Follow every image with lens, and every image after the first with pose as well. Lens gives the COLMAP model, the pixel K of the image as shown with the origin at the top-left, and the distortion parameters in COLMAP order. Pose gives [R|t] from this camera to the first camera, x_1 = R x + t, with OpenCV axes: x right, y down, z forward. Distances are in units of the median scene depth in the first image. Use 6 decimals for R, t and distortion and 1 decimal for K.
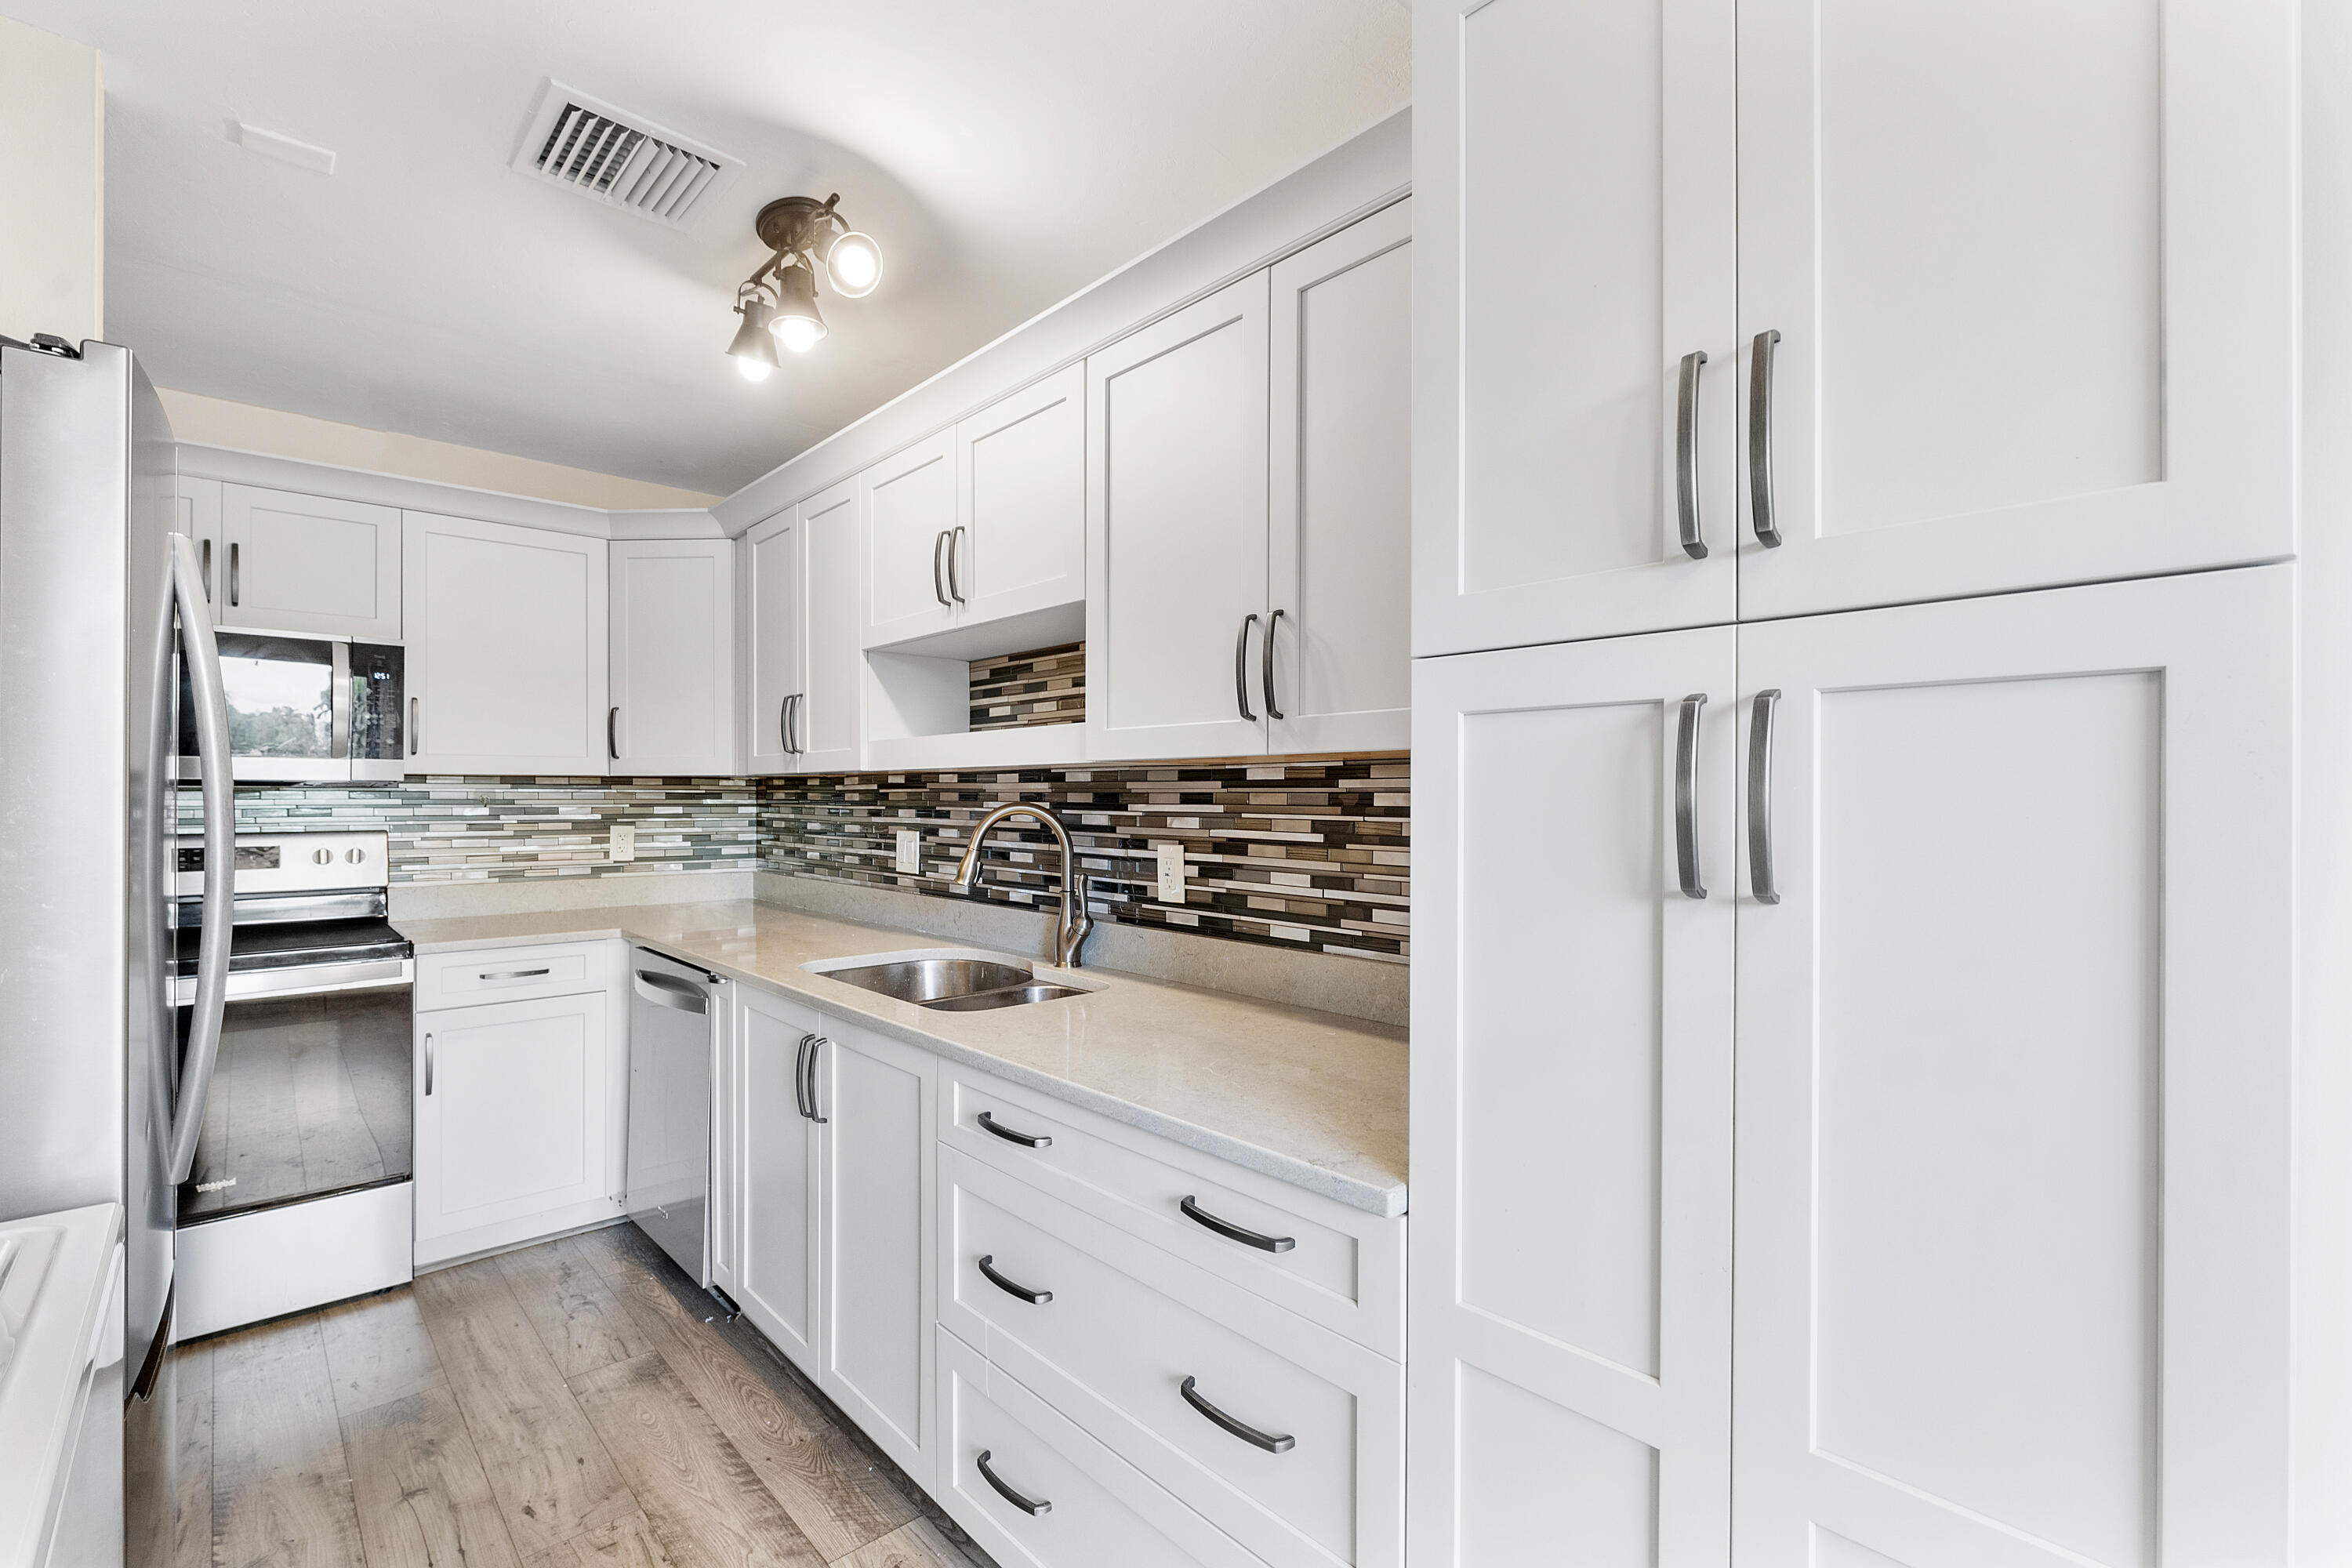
lens RADIAL K [[1040.6, 0, 1175.8], [0, 1040.6, 801.0], [0, 0, 1]] dist [-0.000980, -0.000148]
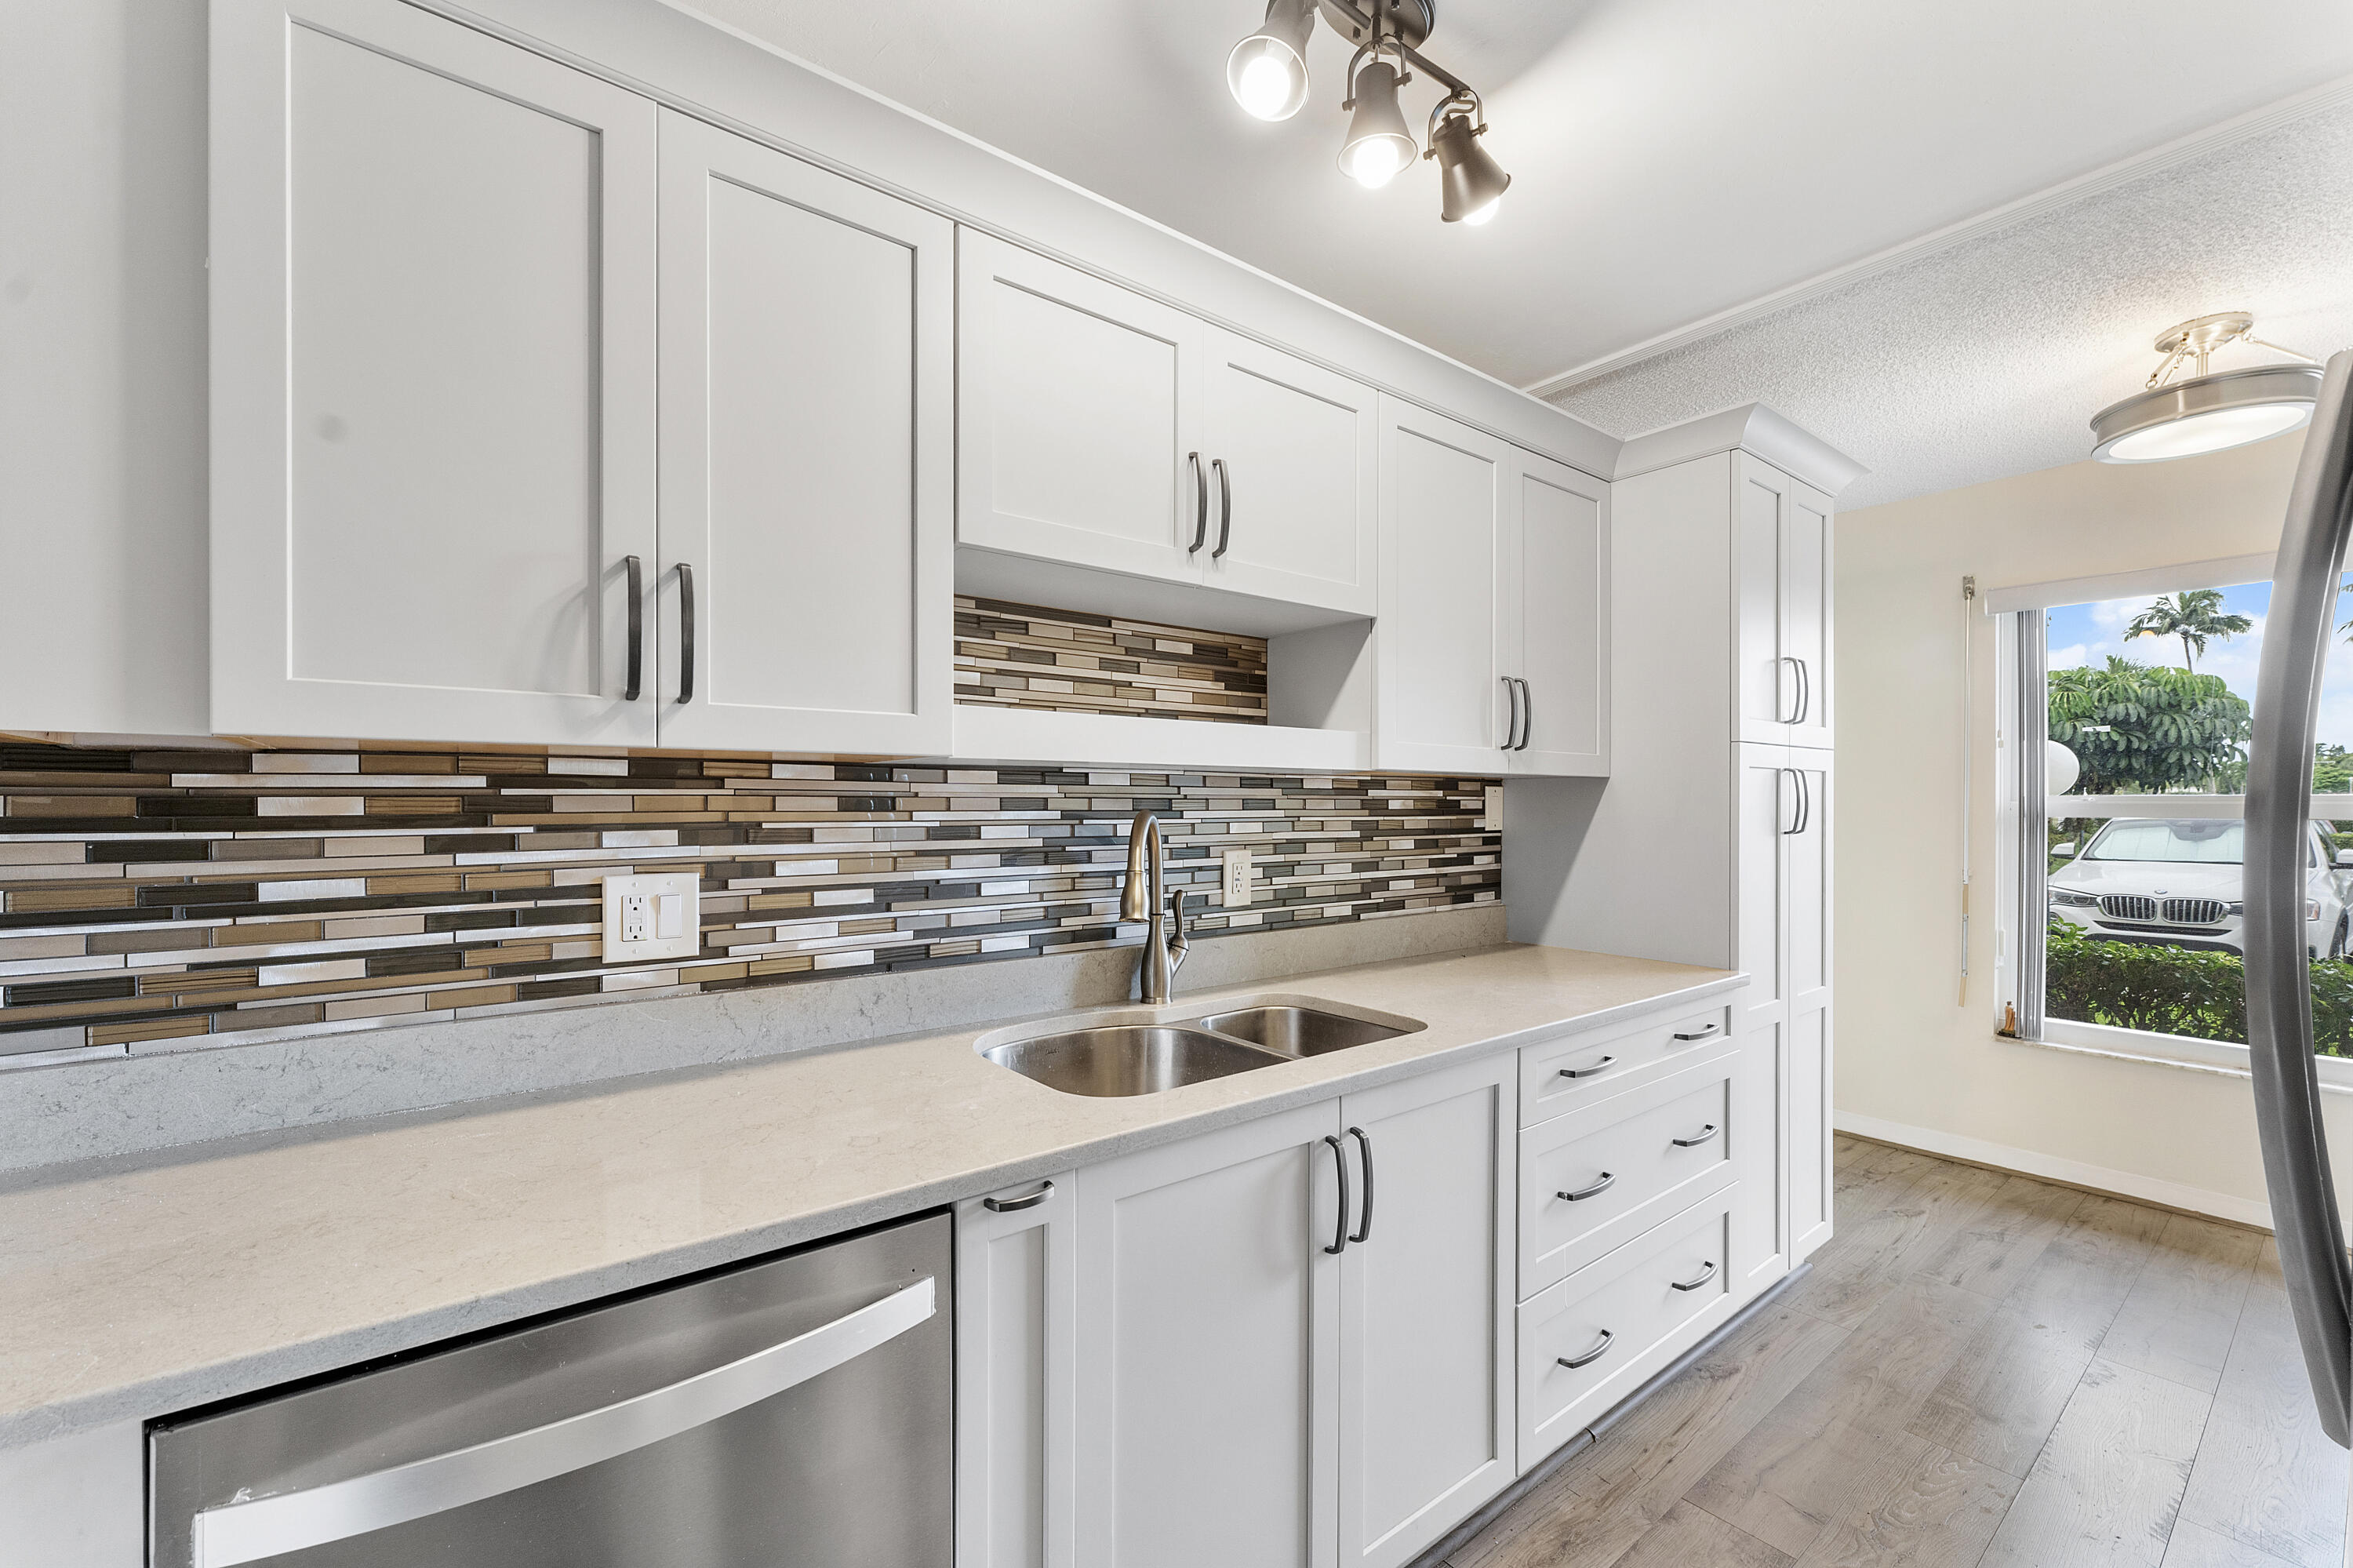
lens RADIAL K [[944.3, 0, 1175.6], [0, 944.3, 809.3], [0, 0, 1]] dist [0.001177, 0.000166]
pose [[0.086354, -0.009946, 0.996215, -0.809617], [0.004412, 0.999944, 0.009601, -0.006077], [-0.996255, 0.003567, 0.086393, 0.852025]]
